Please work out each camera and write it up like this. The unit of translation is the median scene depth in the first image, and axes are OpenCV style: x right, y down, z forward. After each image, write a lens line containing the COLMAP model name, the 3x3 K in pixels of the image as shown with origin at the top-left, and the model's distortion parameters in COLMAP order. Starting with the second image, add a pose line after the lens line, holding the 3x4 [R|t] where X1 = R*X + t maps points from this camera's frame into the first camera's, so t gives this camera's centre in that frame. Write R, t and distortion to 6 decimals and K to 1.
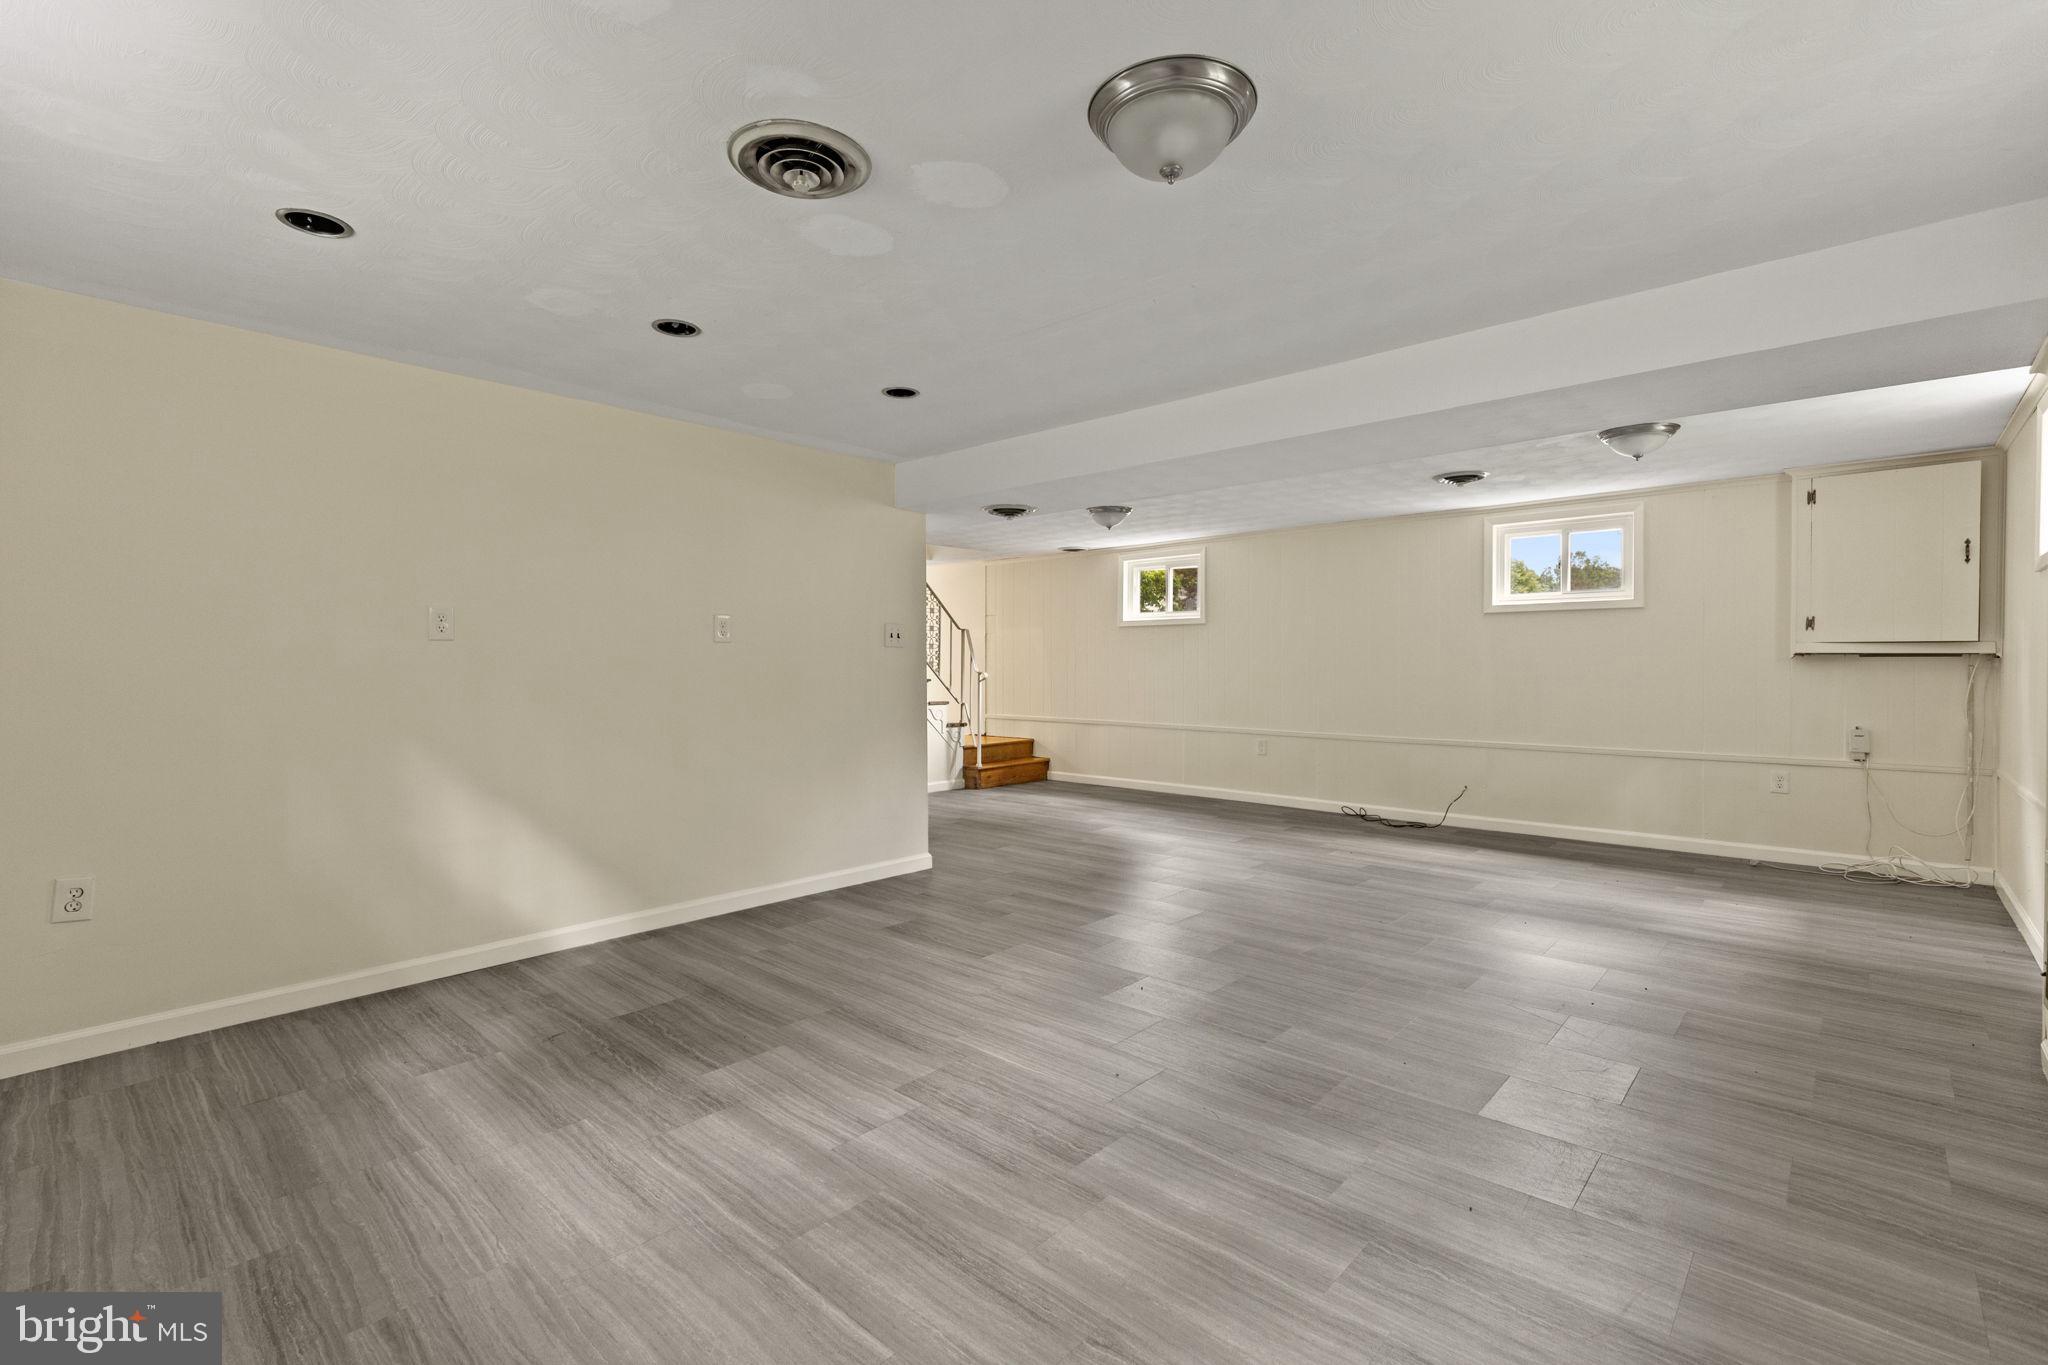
lens RADIAL K [[931.1, 0, 1030.2], [0, 931.1, 676.8], [0, 0, 1]] dist [0.001696, 0.000345]
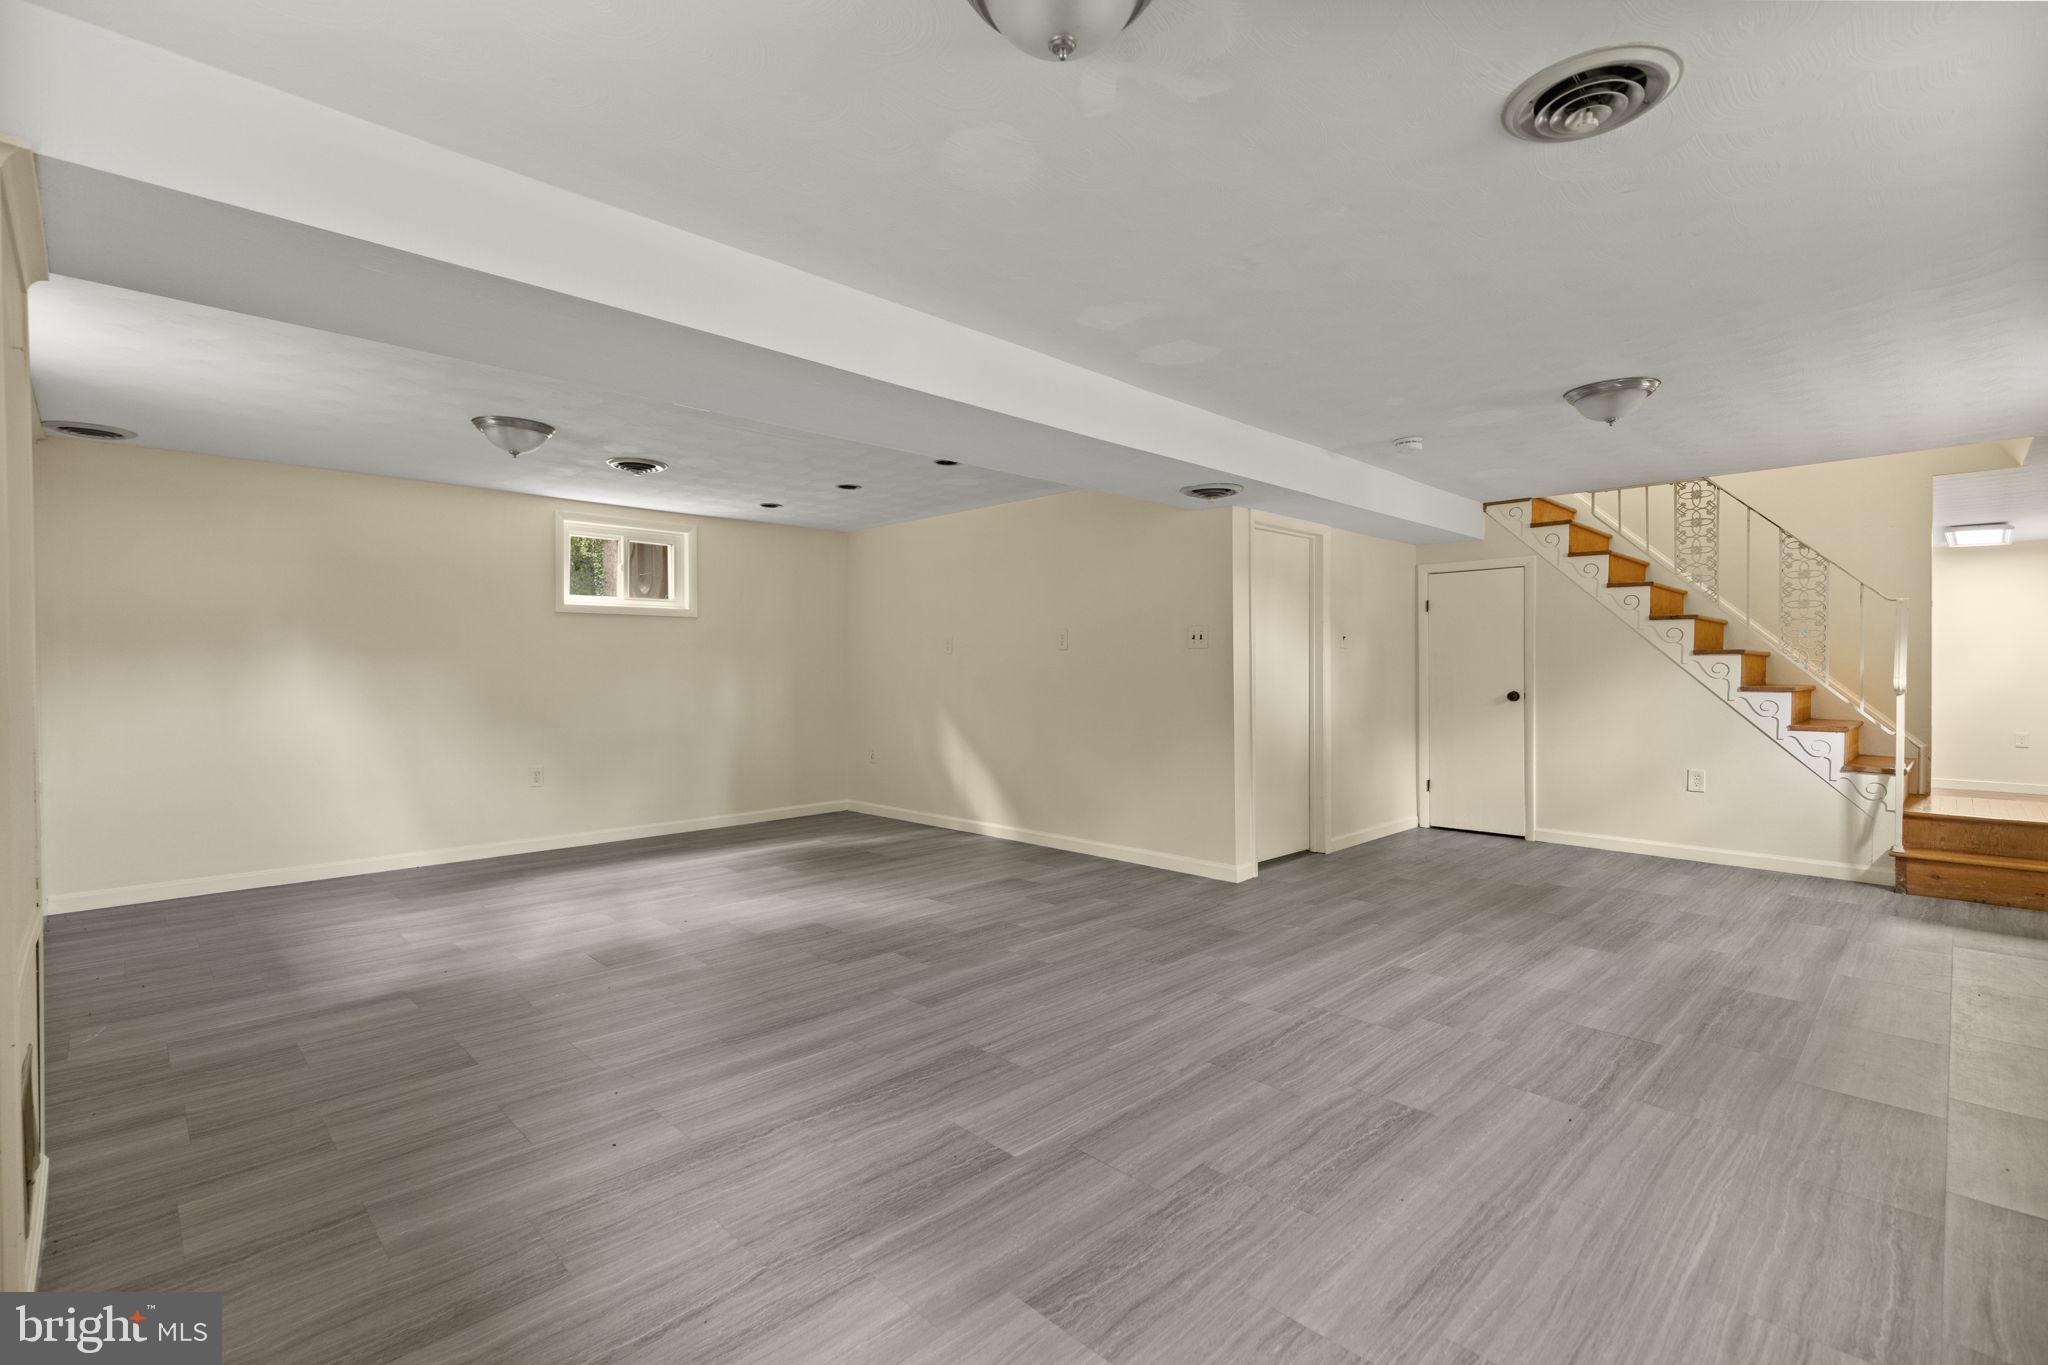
lens RADIAL K [[931.1, 0, 1037.8], [0, 931.1, 676.6], [0, 0, 1]] dist [0.001696, 0.000345]
pose [[-0.056376, 0.012380, -0.998333, 1.125436], [-0.010307, 0.999863, 0.012981, -0.016372], [0.998356, 0.011022, -0.056241, 1.146627]]
